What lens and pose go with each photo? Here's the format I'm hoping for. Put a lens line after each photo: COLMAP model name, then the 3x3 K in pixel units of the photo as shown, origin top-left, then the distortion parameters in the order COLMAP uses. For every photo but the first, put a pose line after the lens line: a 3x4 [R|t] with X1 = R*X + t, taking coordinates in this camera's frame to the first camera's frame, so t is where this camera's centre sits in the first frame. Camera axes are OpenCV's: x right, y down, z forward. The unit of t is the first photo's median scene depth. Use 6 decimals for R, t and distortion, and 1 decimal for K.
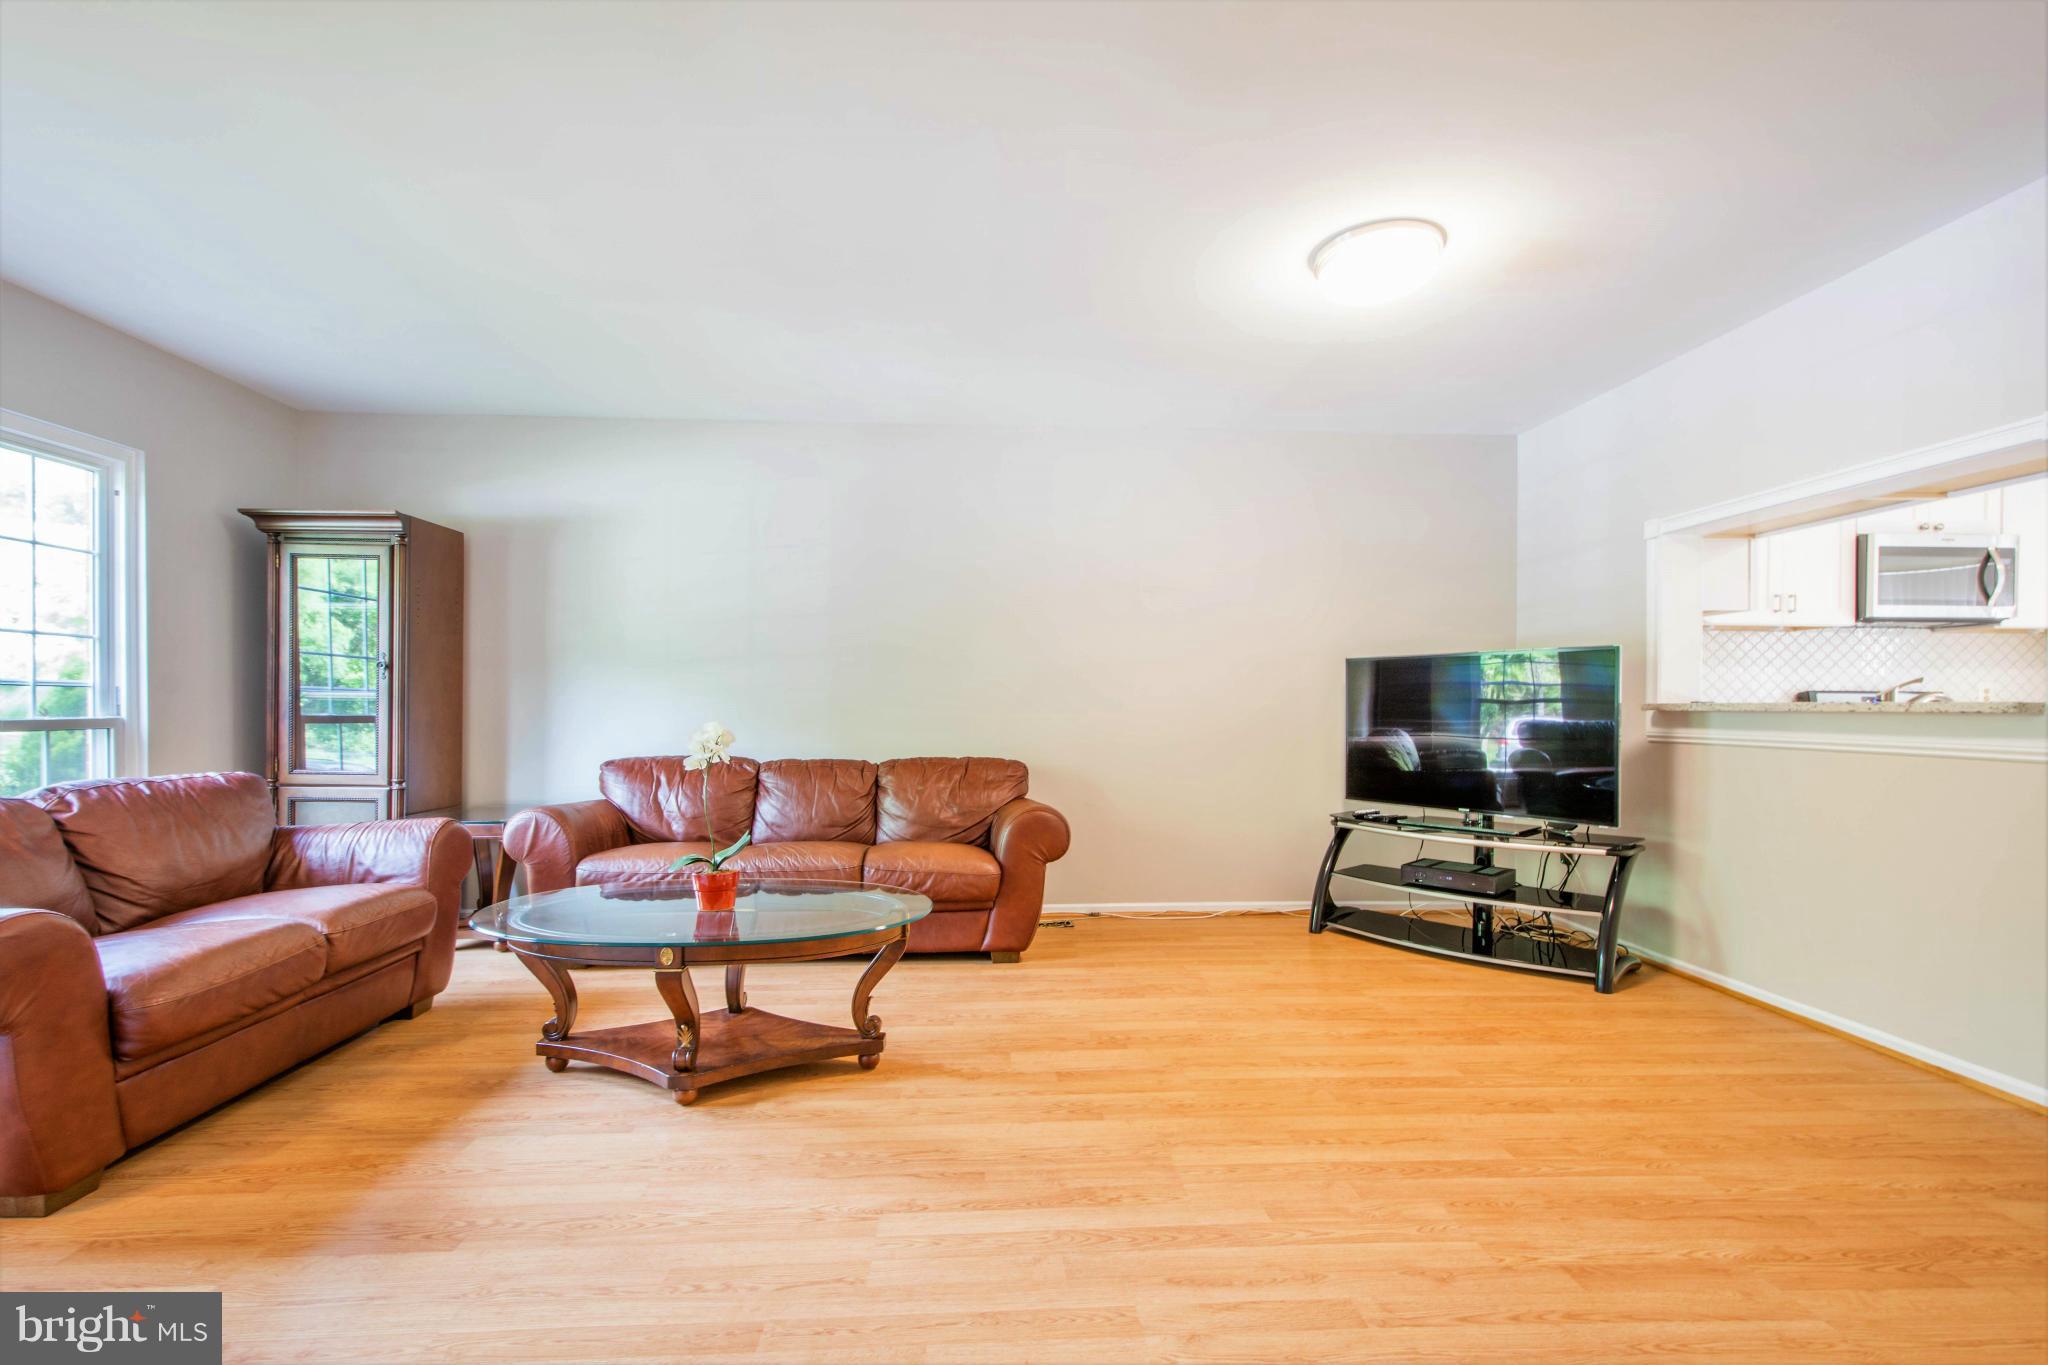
lens RADIAL K [[895.0, 0, 1021.6], [0, 895.0, 693.7], [0, 0, 1]] dist [0.003851, -0.000545]
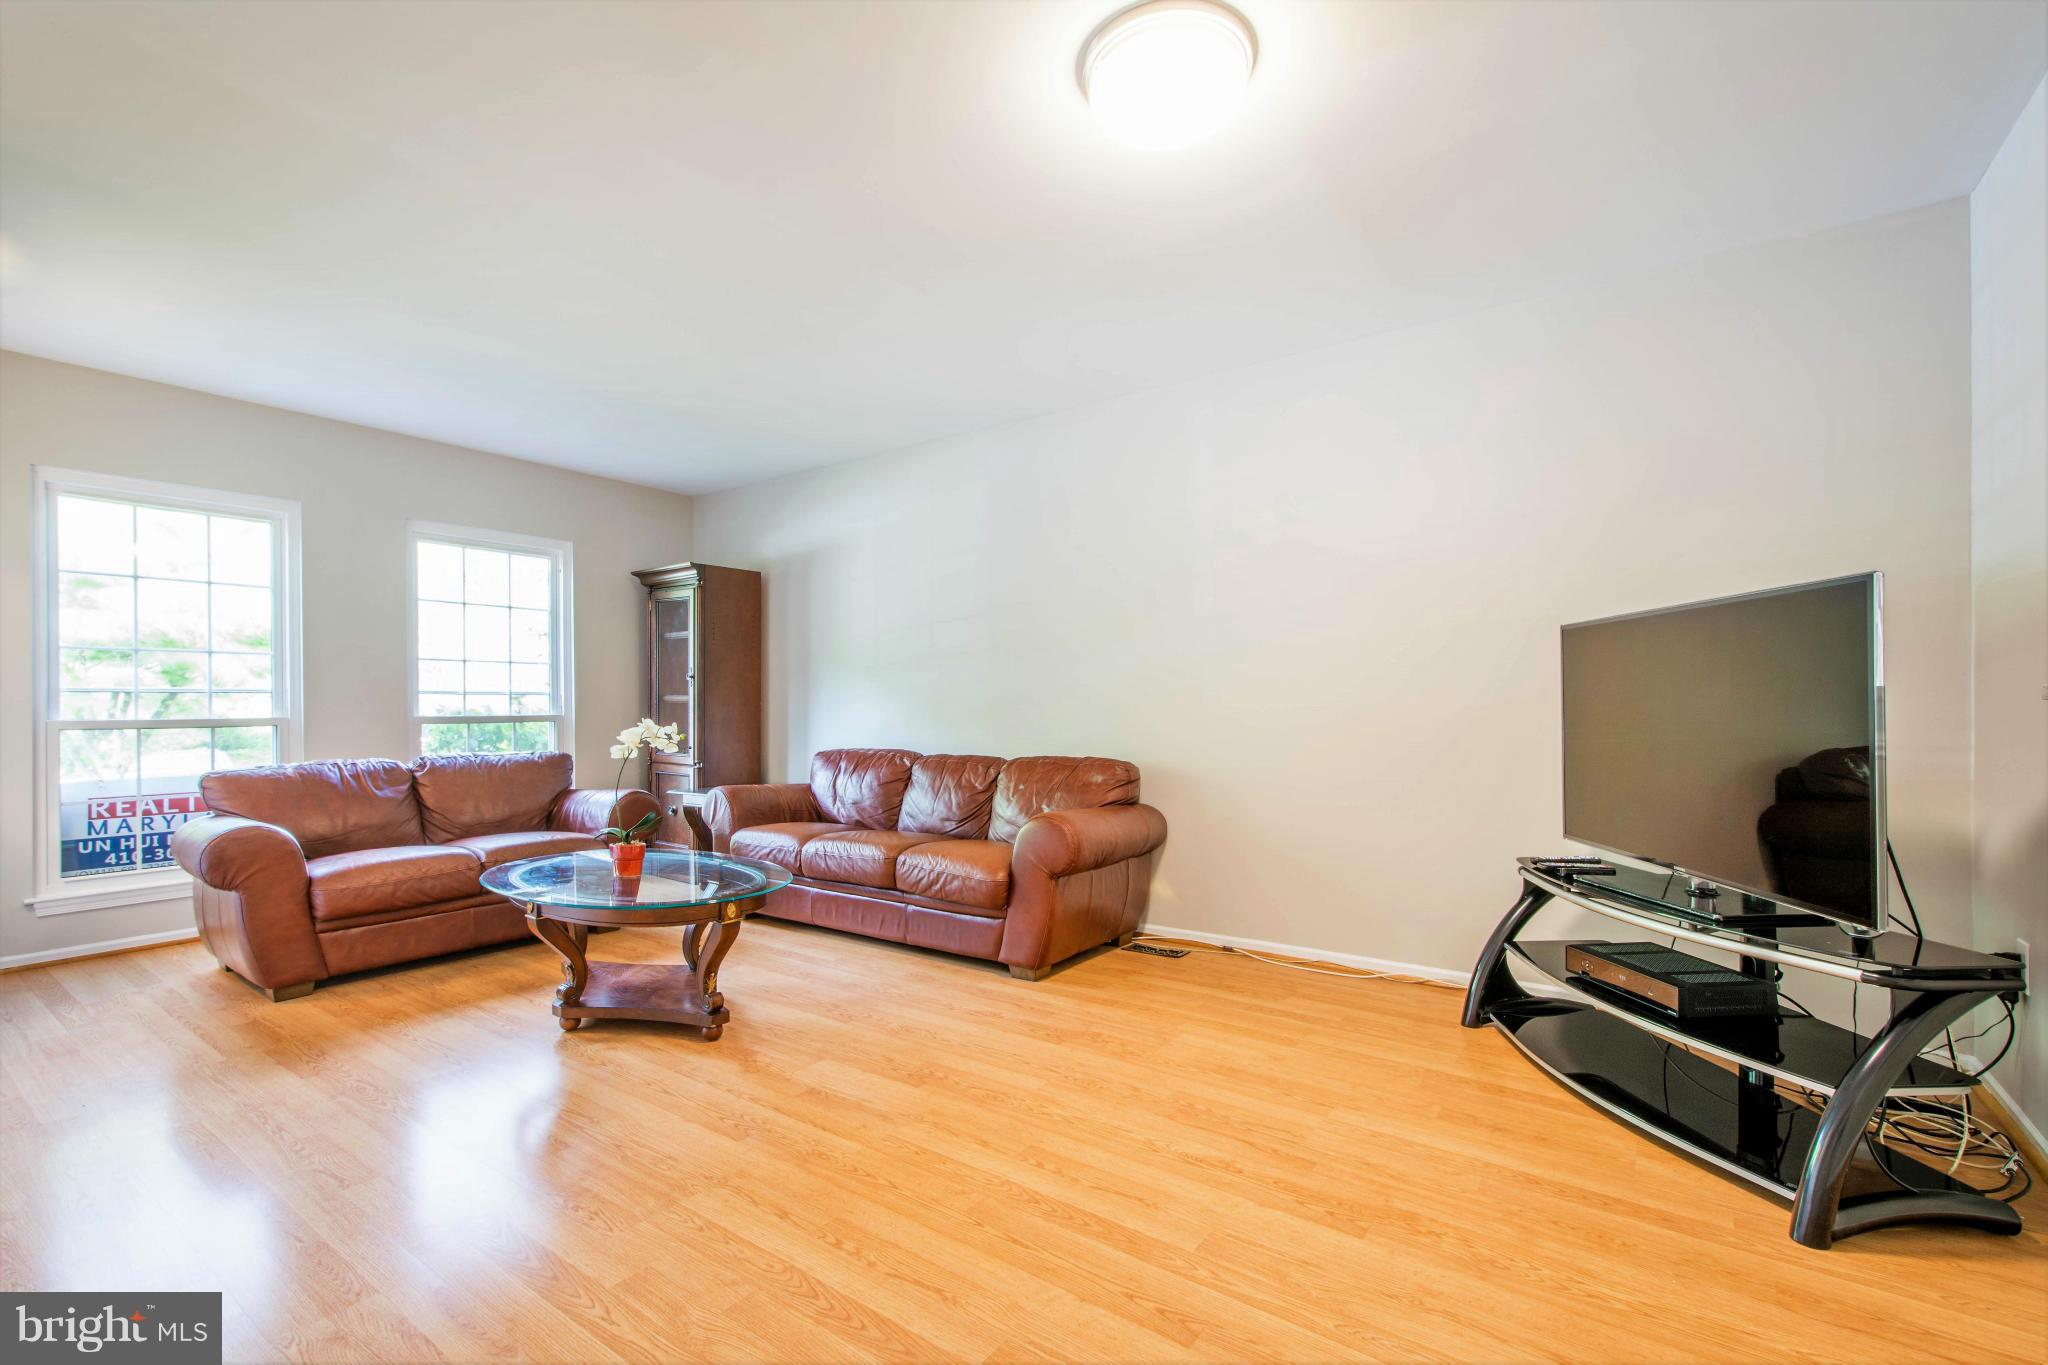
lens RADIAL K [[895.0, 0, 1038.0], [0, 895.0, 696.8], [0, 0, 1]] dist [0.003851, -0.000545]
pose [[0.781259, -0.012830, -0.624075, 0.776502], [0.016606, 0.999862, 0.000233, 0.010506], [0.623986, -0.010545, 0.781364, 0.386833]]
